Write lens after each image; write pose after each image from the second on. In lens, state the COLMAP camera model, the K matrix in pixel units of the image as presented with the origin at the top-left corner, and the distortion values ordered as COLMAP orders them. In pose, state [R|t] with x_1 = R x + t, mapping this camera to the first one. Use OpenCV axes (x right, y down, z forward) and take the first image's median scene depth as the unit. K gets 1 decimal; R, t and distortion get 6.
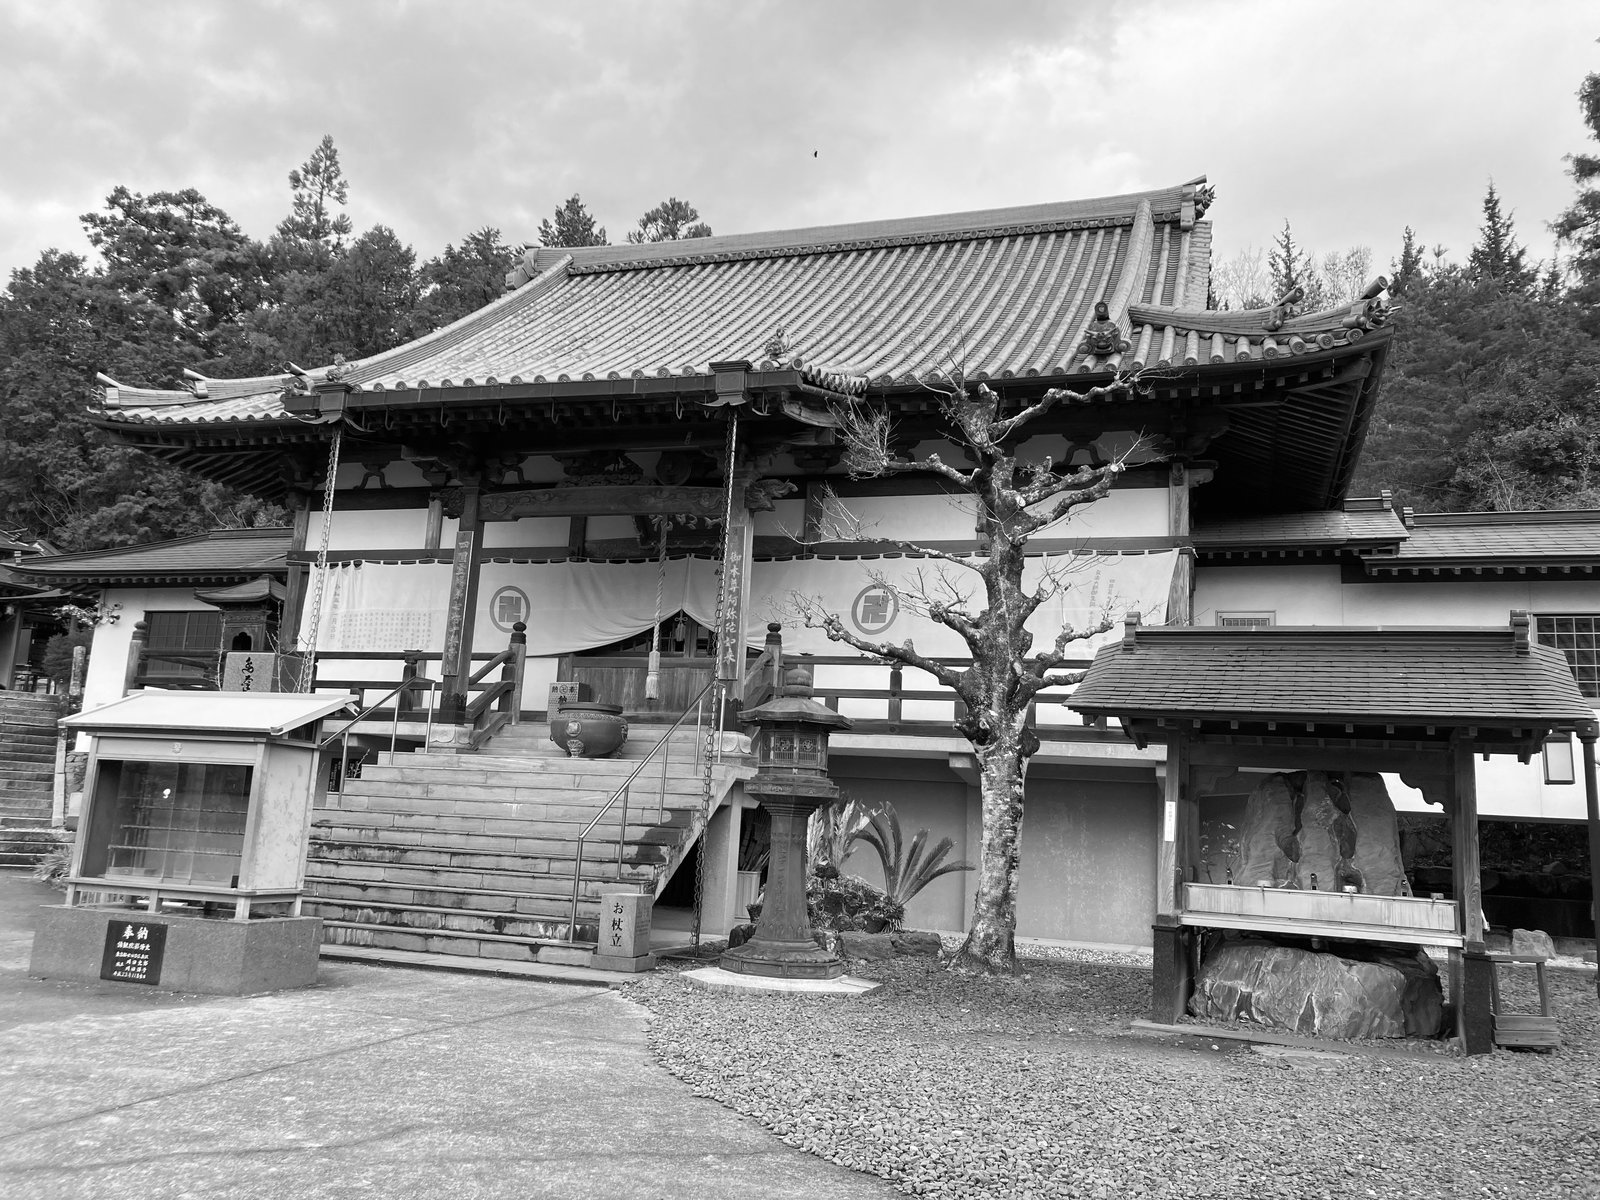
lens RADIAL K [[1303.8, 0, 831.4], [0, 1303.8, 589.8], [0, 0, 1]] dist [0.025201, -0.034868]
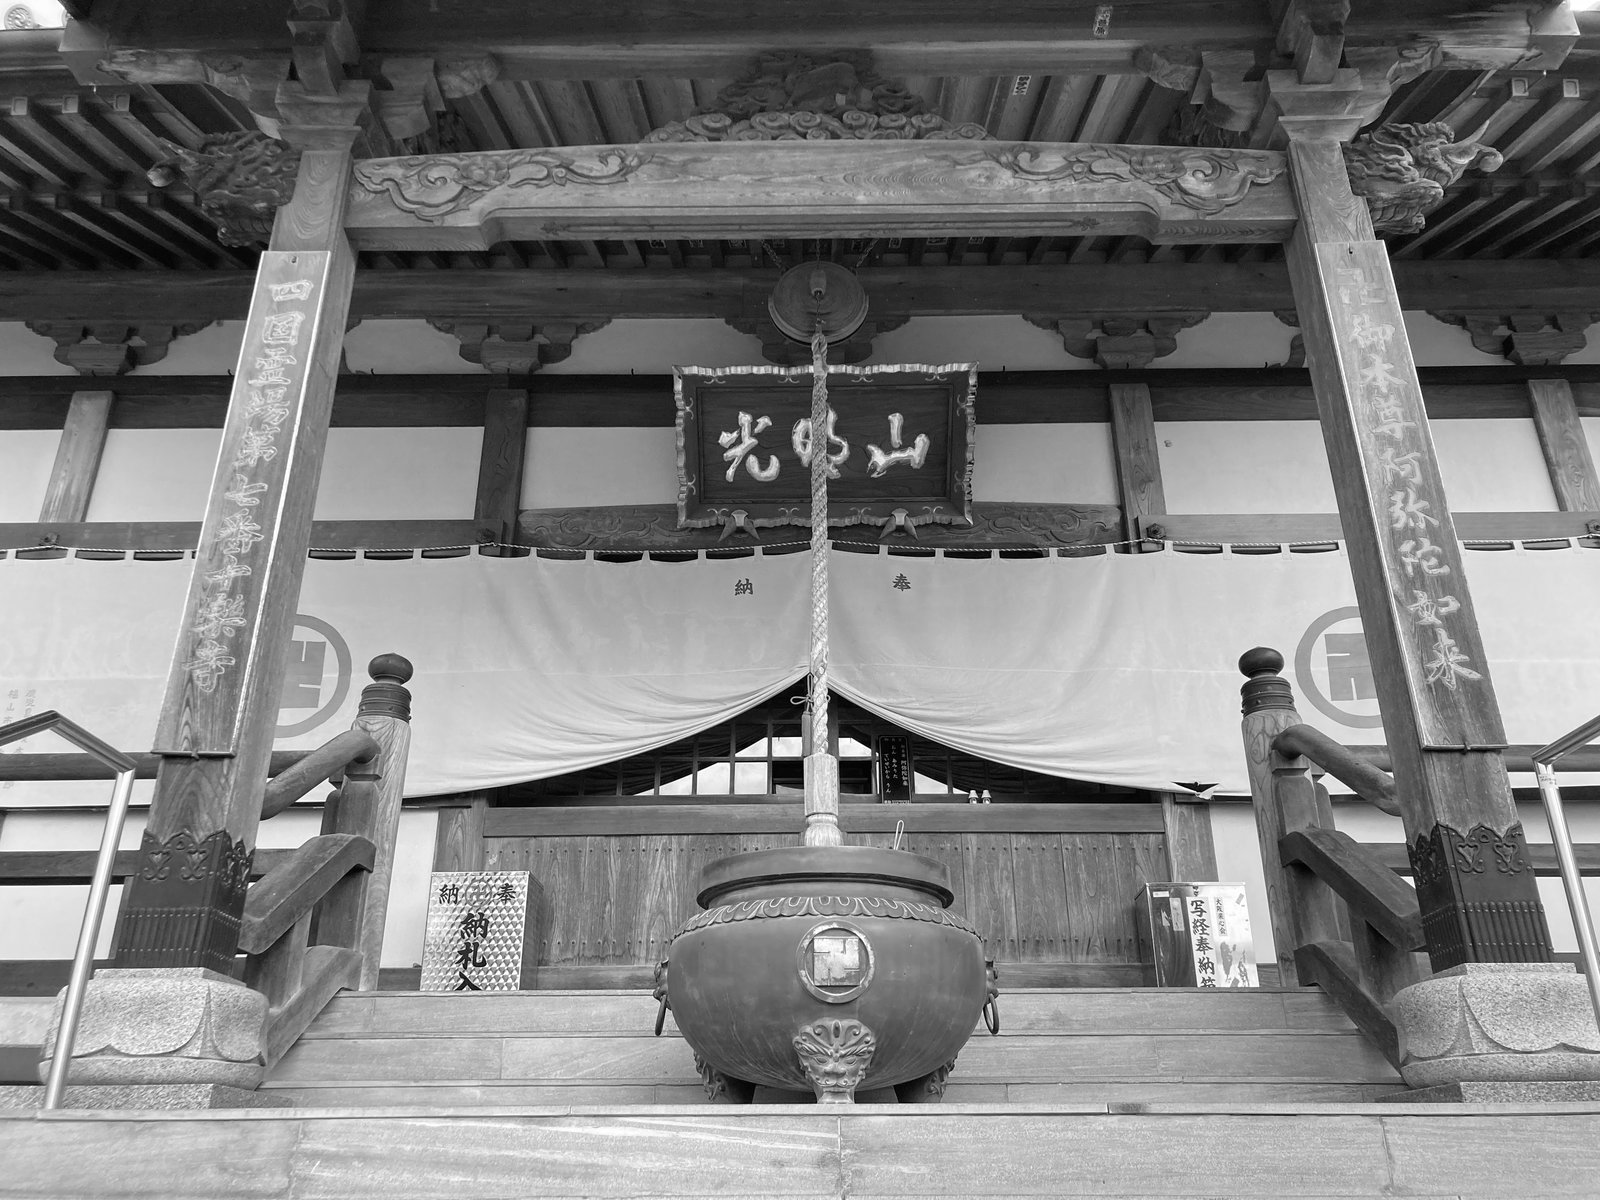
lens RADIAL K [[1303.8, 0, 799.7], [0, 1303.8, 586.4], [0, 0, 1]] dist [0.025201, -0.034868]
pose [[0.958844, 0.069609, 0.275267, -0.229377], [0.000568, 0.969010, -0.247023, 0.084840], [-0.283932, 0.237013, 0.929090, 0.670078]]
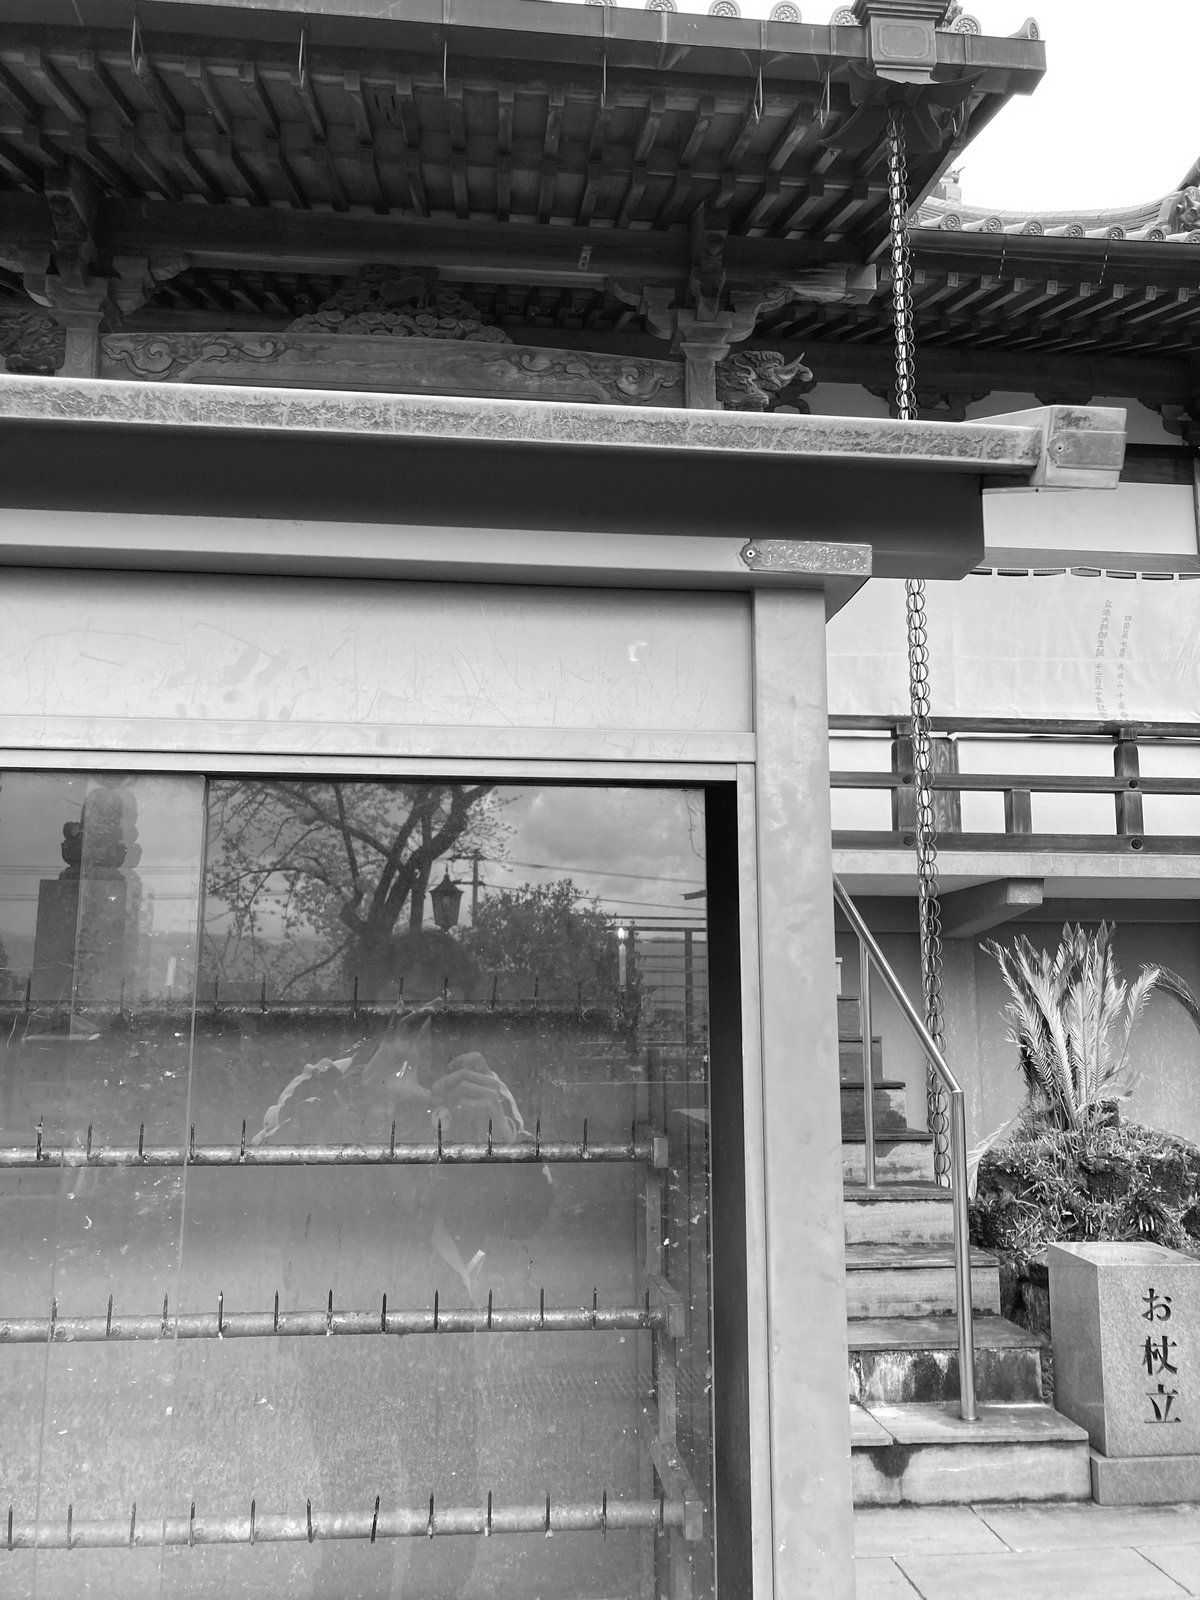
lens RADIAL K [[1303.8, 0, 604.4], [0, 1303.8, 798.0], [0, 0, 1]] dist [0.025201, -0.034868]
pose [[0.923222, 0.012761, 0.384056, -0.259471], [-0.023548, 0.999449, 0.023398, 0.069592], [-0.383546, -0.030645, 0.923013, 0.467087]]
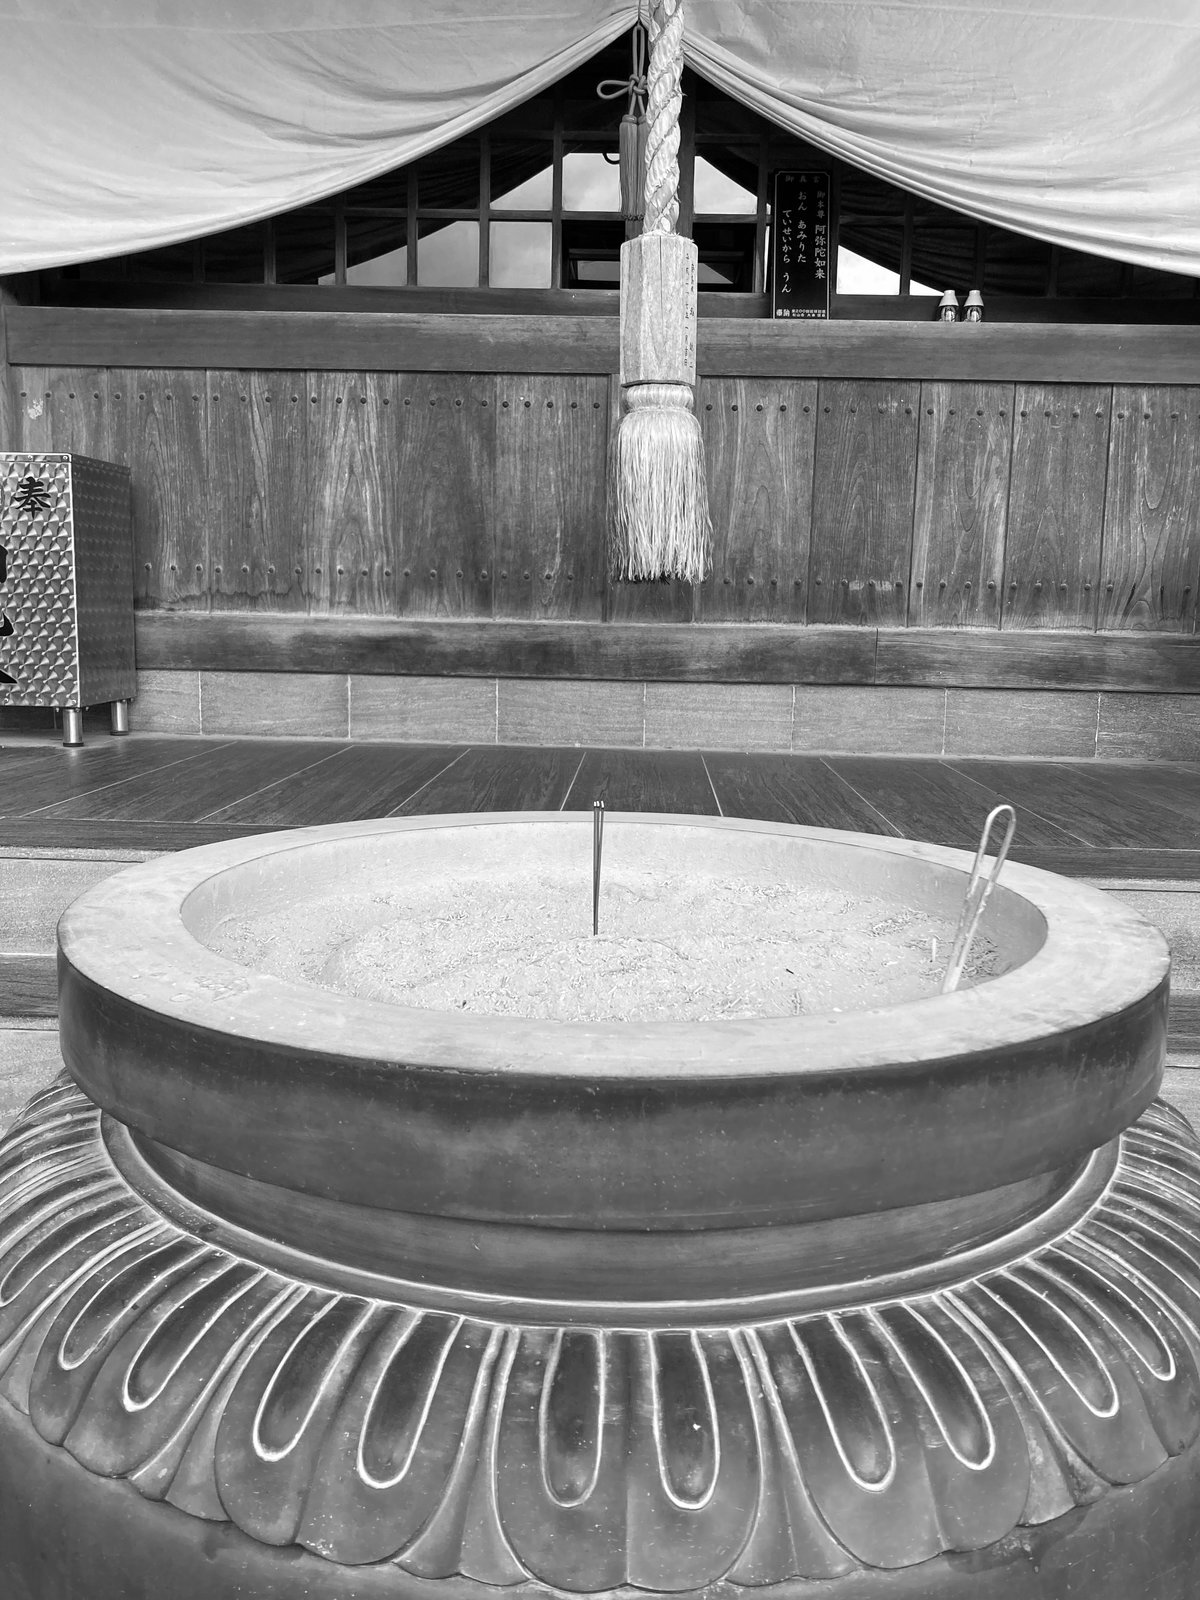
lens RADIAL K [[1303.8, 0, 586.4], [0, 1303.8, 784.2], [0, 0, 1]] dist [0.025201, -0.034868]
pose [[0.965433, -0.062781, 0.252979, -0.179103], [-0.021569, 0.947989, 0.317571, 0.057674], [-0.259759, -0.312050, 0.913865, 0.834679]]
